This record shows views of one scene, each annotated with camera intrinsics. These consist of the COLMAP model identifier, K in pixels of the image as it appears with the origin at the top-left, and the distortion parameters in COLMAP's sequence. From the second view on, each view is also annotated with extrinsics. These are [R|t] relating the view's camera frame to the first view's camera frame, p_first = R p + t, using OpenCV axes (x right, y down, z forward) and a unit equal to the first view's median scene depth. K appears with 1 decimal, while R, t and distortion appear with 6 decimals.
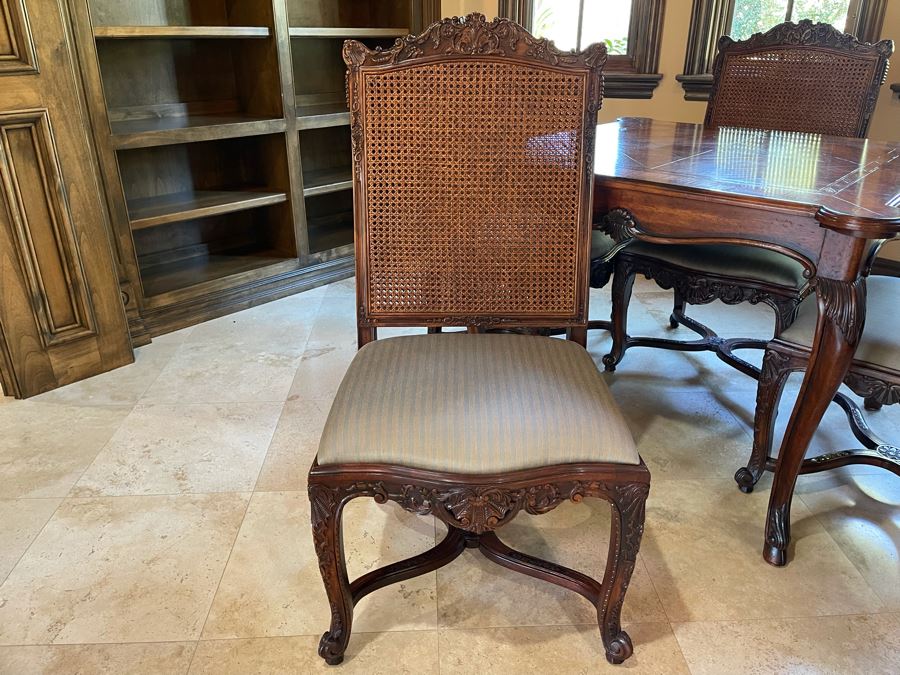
lens RADIAL K [[687.2, 0, 456.7], [0, 687.2, 327.7], [0, 0, 1]] dist [0.073782, -0.106643]
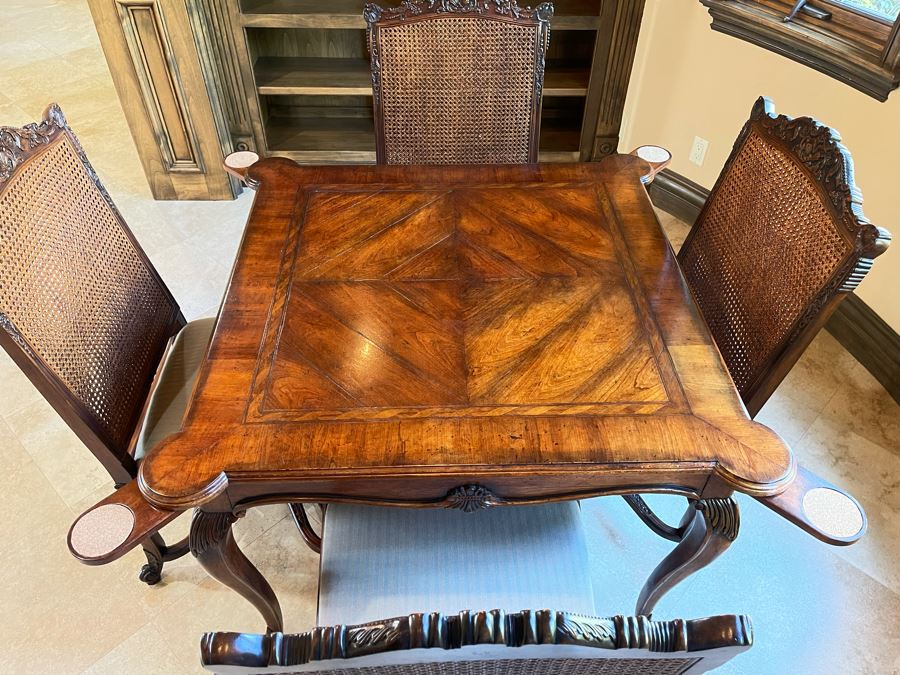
lens RADIAL K [[687.2, 0, 449.3], [0, 687.2, 336.1], [0, 0, 1]] dist [0.073782, -0.106643]
pose [[0.681118, 0.503970, -0.531124, 0.751734], [-0.297143, 0.853250, 0.428568, -0.493884], [0.669167, -0.134086, 0.730915, 0.359191]]
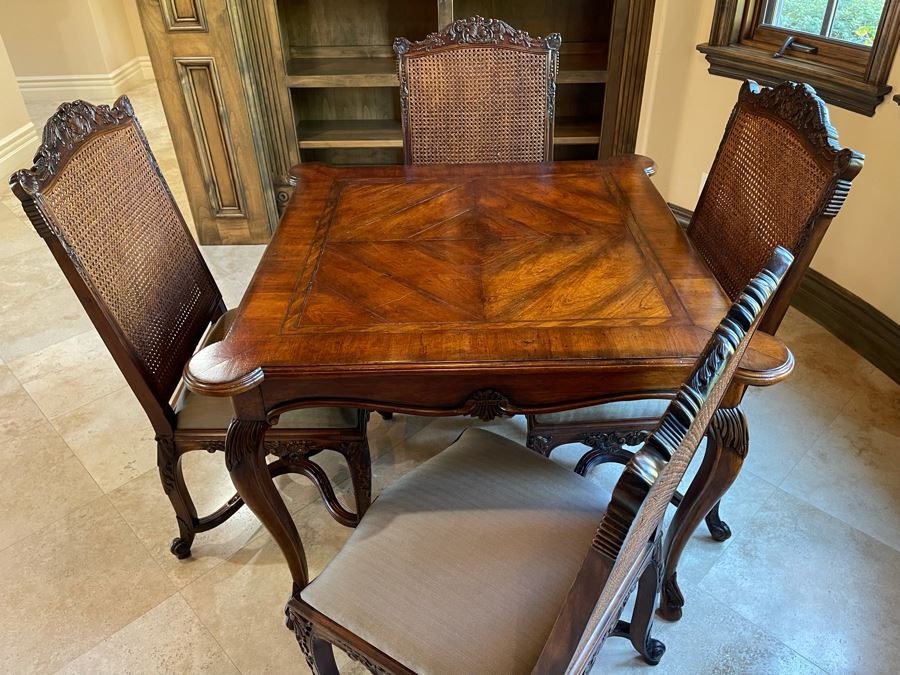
lens RADIAL K [[687.2, 0, 456.3], [0, 687.2, 329.7], [0, 0, 1]] dist [0.073782, -0.106643]
pose [[0.664974, 0.401894, -0.629517, 0.870310], [-0.276524, 0.915461, 0.292346, -0.363983], [0.693790, -0.020326, 0.719890, 0.313471]]
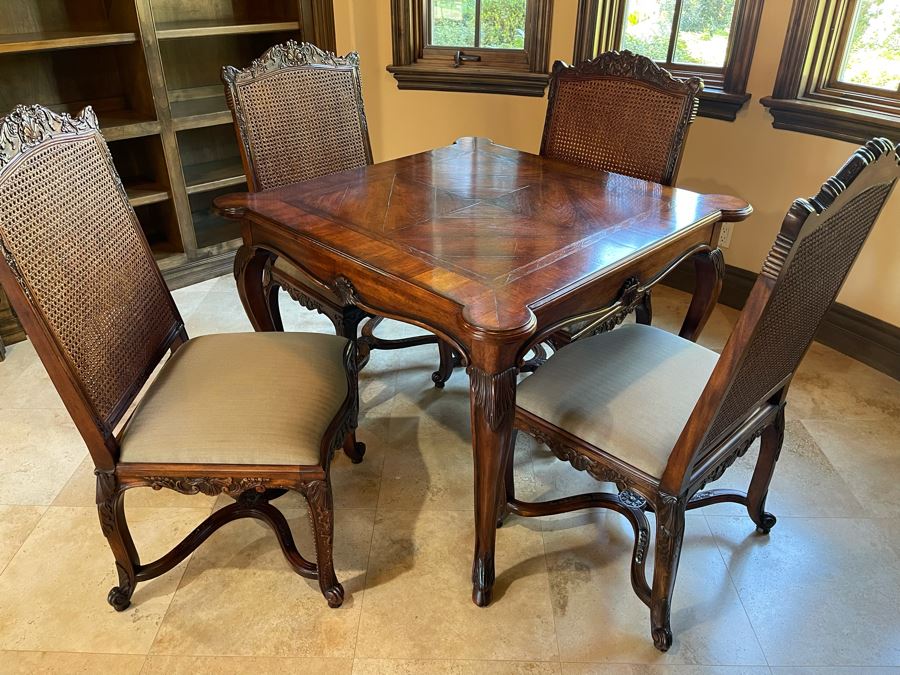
lens RADIAL K [[687.2, 0, 451.6], [0, 687.2, 332.5], [0, 0, 1]] dist [0.073782, -0.106643]
pose [[0.997936, 0.034554, -0.054123, 0.352267], [-0.029020, 0.994575, 0.099893, -0.149615], [0.057281, -0.098116, 0.993525, -0.036187]]
